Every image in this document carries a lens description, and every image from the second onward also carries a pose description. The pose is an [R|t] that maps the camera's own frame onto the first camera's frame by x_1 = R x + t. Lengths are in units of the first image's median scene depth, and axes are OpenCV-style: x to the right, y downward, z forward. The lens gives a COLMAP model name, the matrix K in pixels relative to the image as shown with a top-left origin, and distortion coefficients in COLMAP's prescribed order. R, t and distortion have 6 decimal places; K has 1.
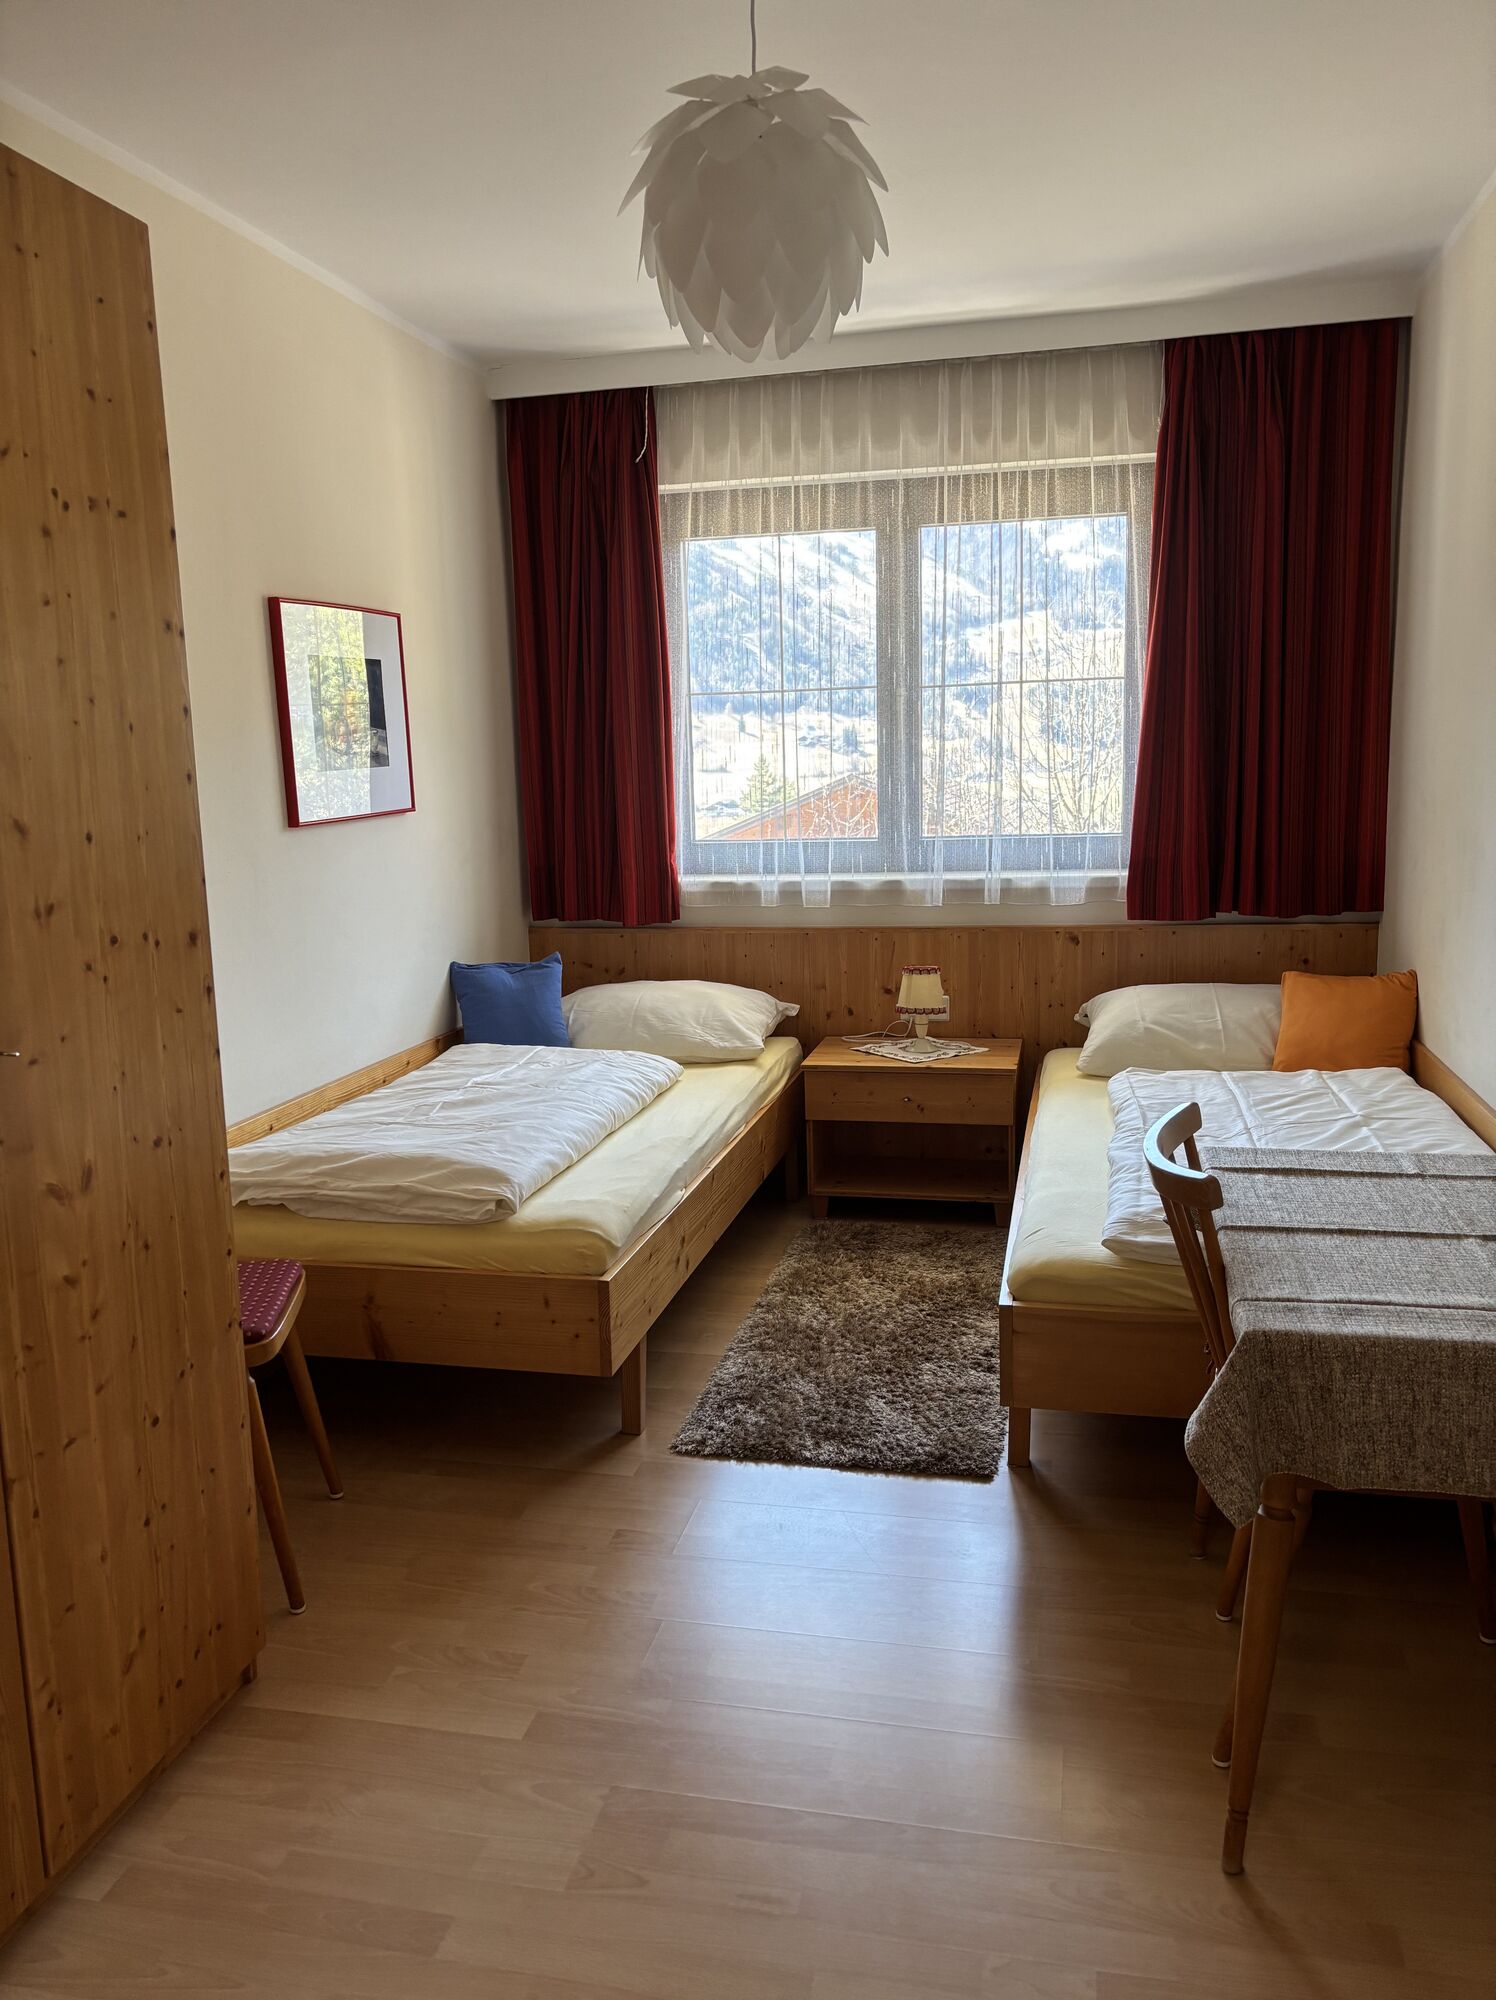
lens RADIAL K [[1379.3, 0, 758.7], [0, 1379.3, 1002.2], [0, 0, 1]] dist [0.123906, -0.204816]
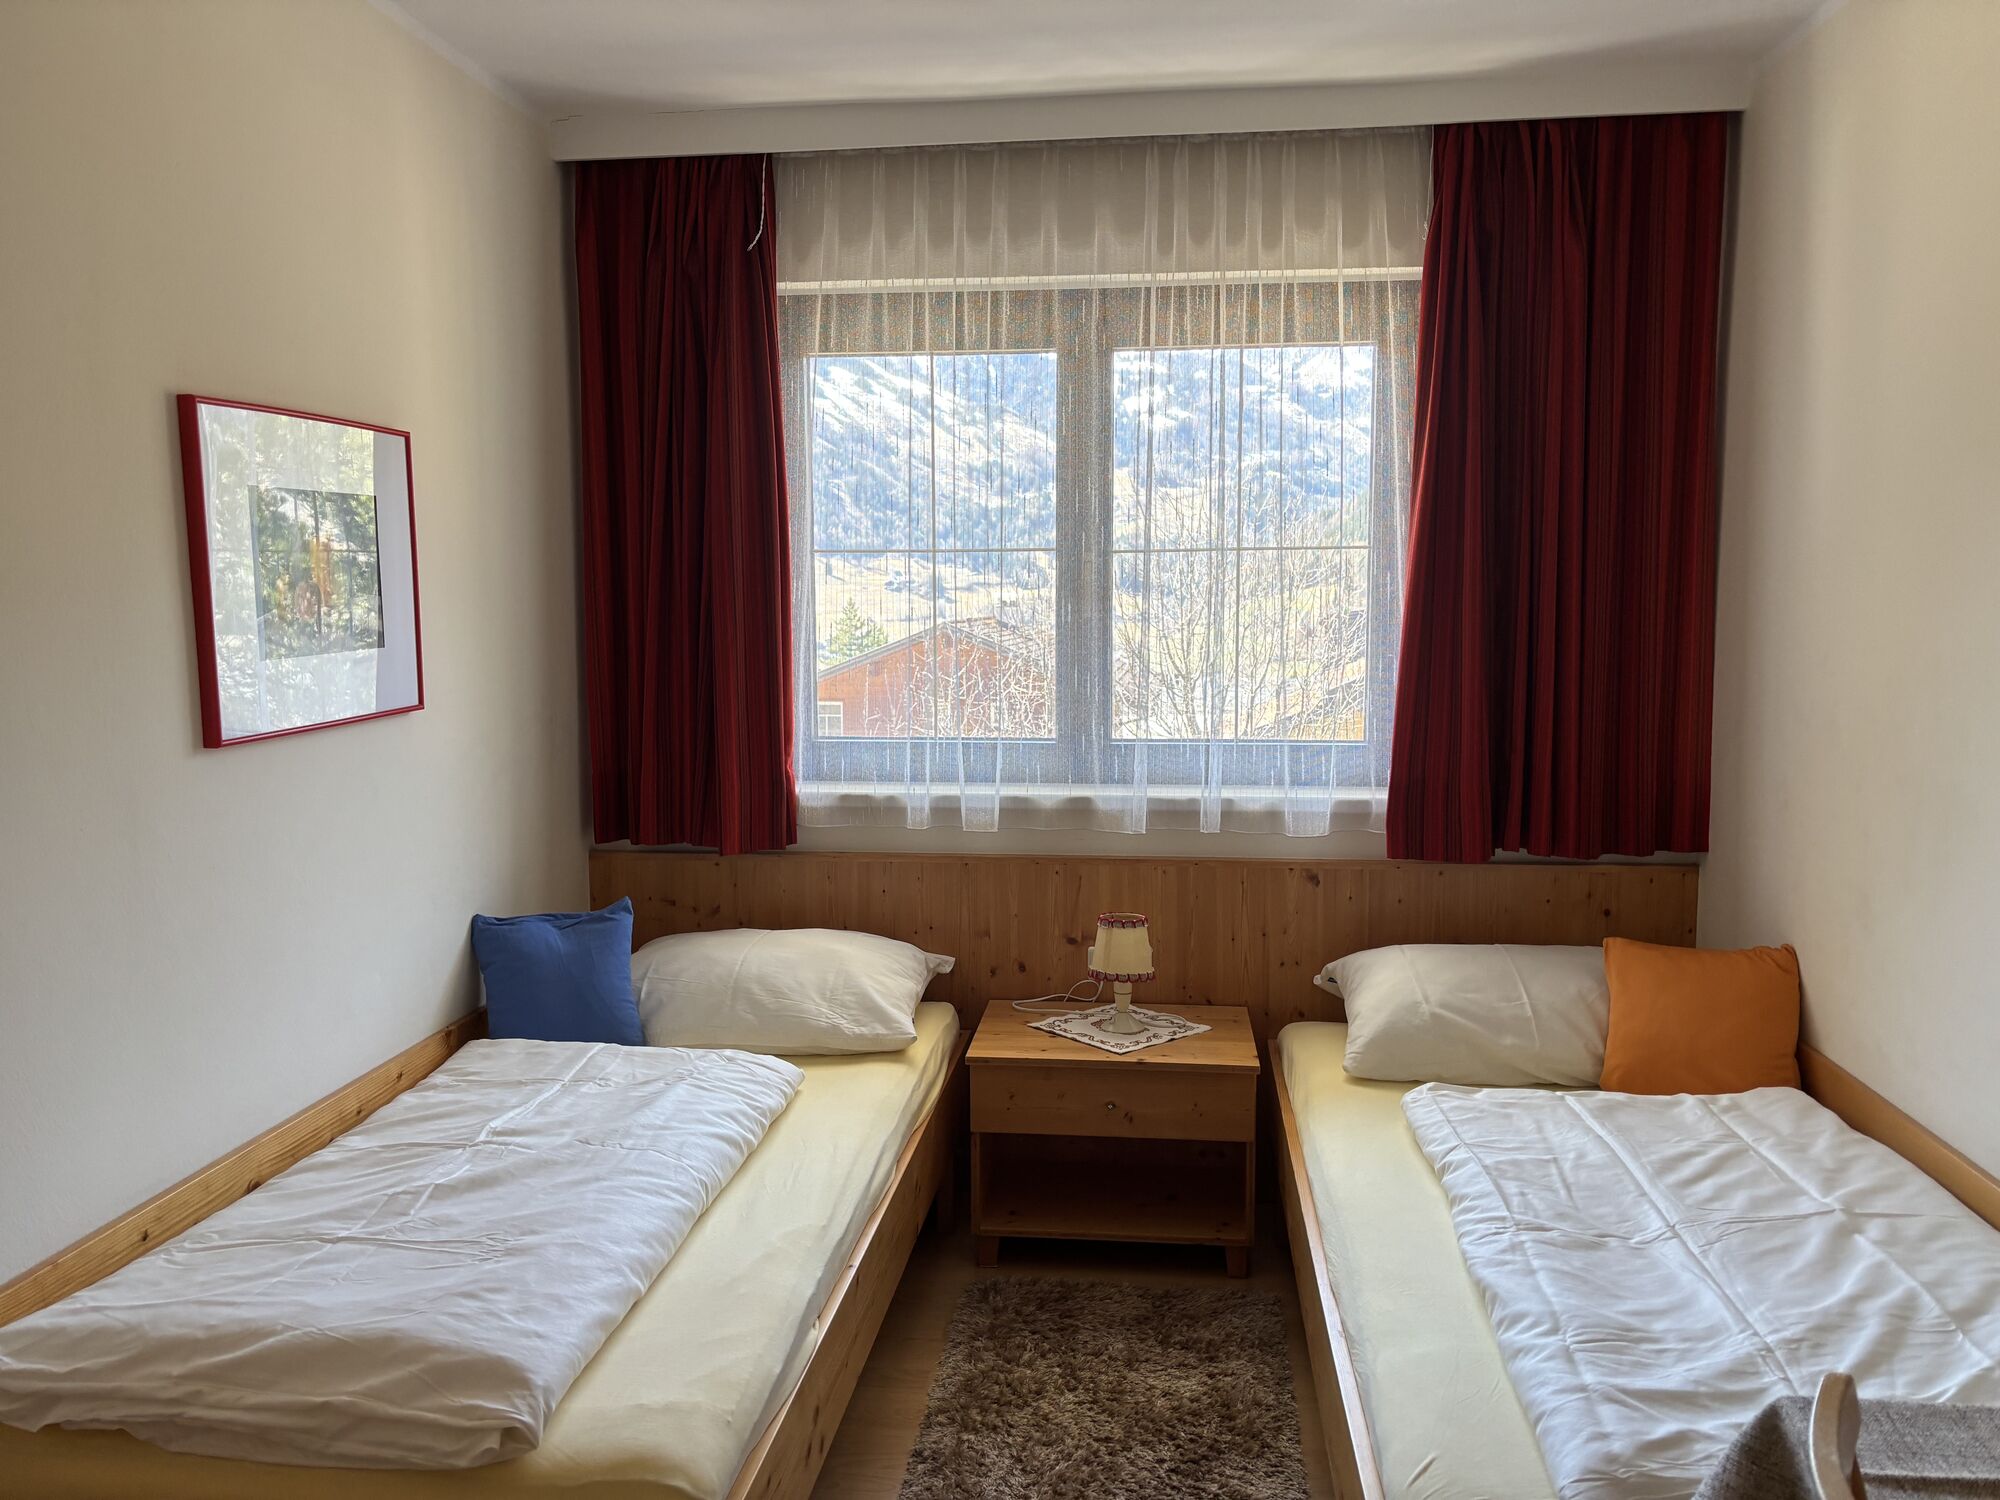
lens RADIAL K [[1432.4, 0, 998.0], [0, 1432.4, 764.9], [0, 0, 1]] dist [0.063754, -0.082799]
pose [[0.994585, 0.011670, 0.103270, -0.031941], [-0.005087, 0.997951, -0.063785, -0.059232], [-0.103803, 0.062914, 0.992606, 0.232120]]
